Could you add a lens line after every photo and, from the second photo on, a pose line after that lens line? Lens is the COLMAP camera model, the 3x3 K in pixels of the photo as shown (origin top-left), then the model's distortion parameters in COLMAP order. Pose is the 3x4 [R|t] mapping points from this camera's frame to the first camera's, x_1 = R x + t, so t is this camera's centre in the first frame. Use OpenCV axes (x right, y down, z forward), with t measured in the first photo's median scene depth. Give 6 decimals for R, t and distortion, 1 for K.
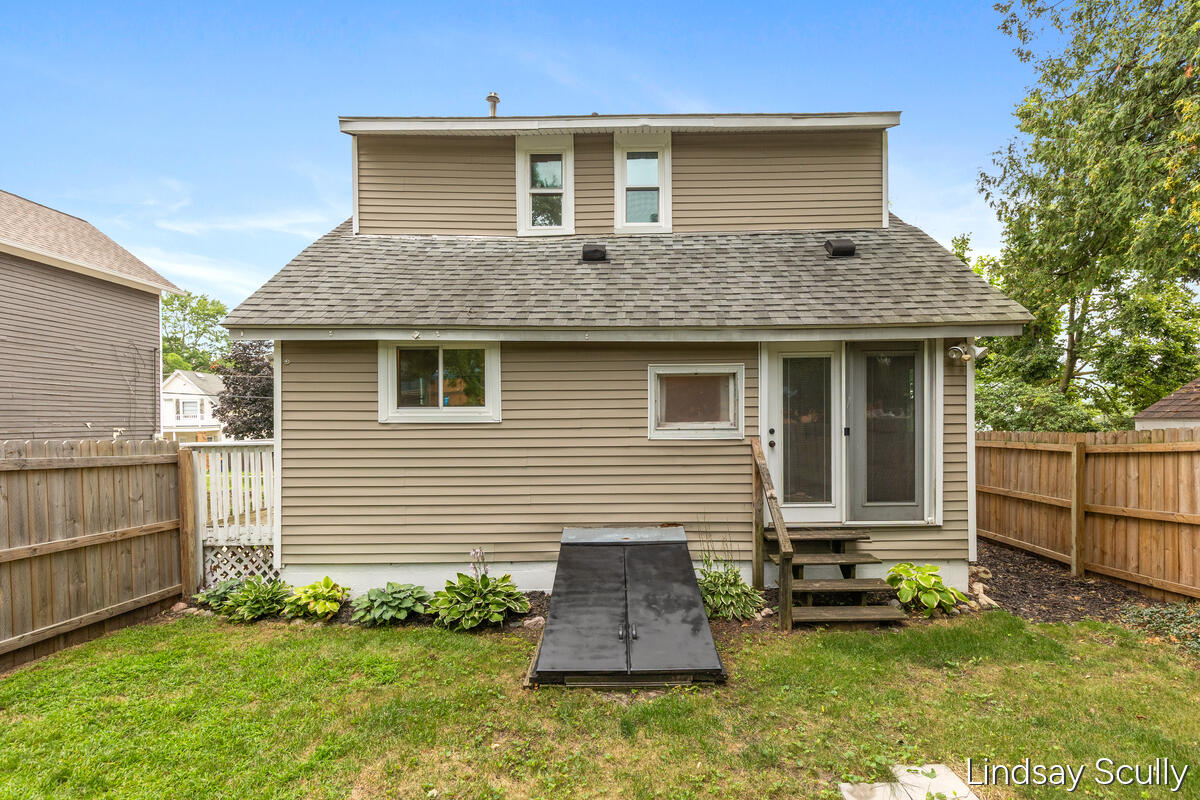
lens RADIAL K [[558.8, 0, 601.0], [0, 558.8, 426.0], [0, 0, 1]] dist [0.001559, 0.000034]
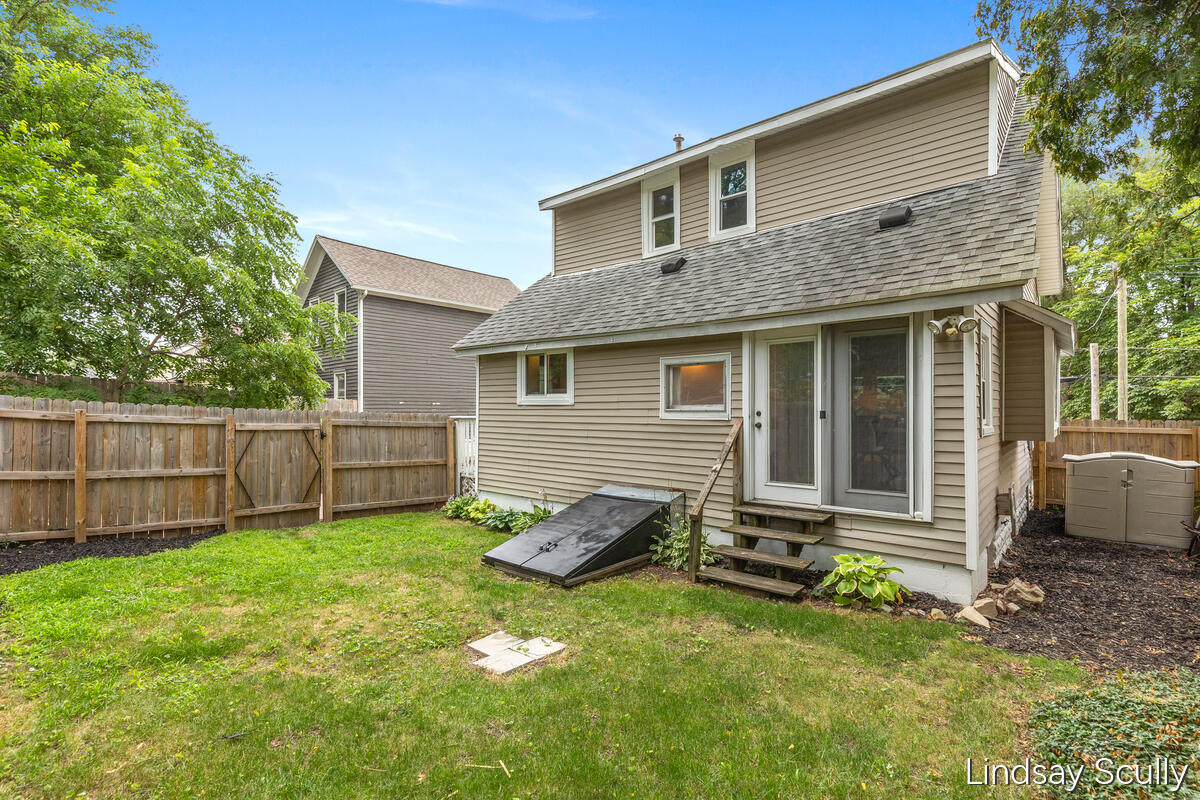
lens RADIAL K [[552.7, 0, 600.0], [0, 552.7, 400.0], [0, 0, 1]] dist [-0.000917, -0.000044]
pose [[0.755603, -0.003052, -0.655023, 0.780881], [-0.009569, 0.999831, -0.015697, 0.003038], [0.654960, 0.018128, 0.755446, -0.005997]]
